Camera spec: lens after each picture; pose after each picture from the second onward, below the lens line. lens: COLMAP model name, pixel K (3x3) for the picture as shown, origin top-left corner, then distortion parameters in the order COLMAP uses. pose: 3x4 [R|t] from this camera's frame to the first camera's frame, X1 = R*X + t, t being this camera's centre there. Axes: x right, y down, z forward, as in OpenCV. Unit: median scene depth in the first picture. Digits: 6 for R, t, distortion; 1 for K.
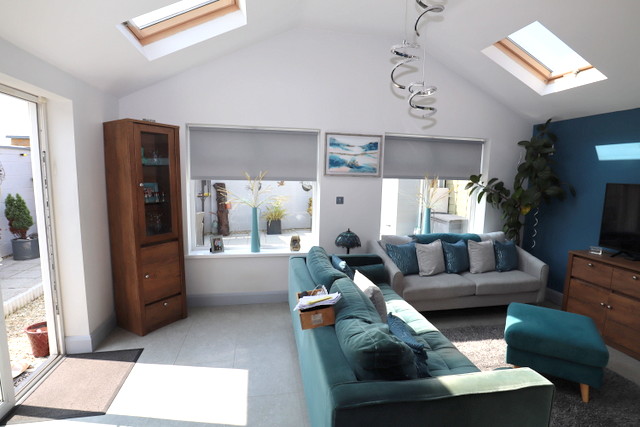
lens RADIAL K [[323.4, 0, 320.6], [0, 323.4, 216.5], [0, 0, 1]] dist [-0.045215, 0.013368]
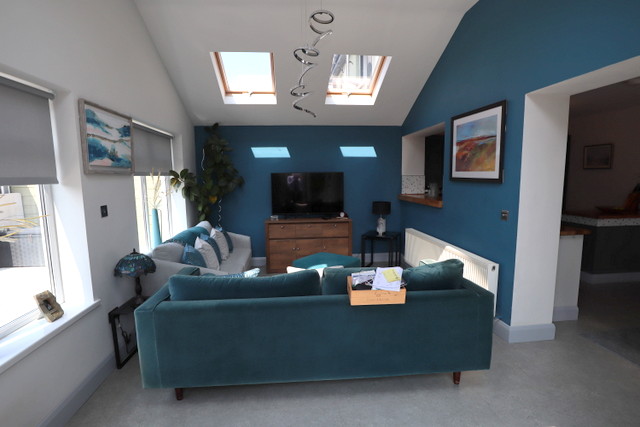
lens RADIAL K [[323.4, 0, 320.6], [0, 323.4, 216.5], [0, 0, 1]] dist [-0.045215, 0.013368]
pose [[0.093627, -0.147239, 0.984660, -0.532319], [0.150494, 0.979733, 0.132192, -0.059391], [-0.984167, 0.135809, 0.113888, 0.521663]]
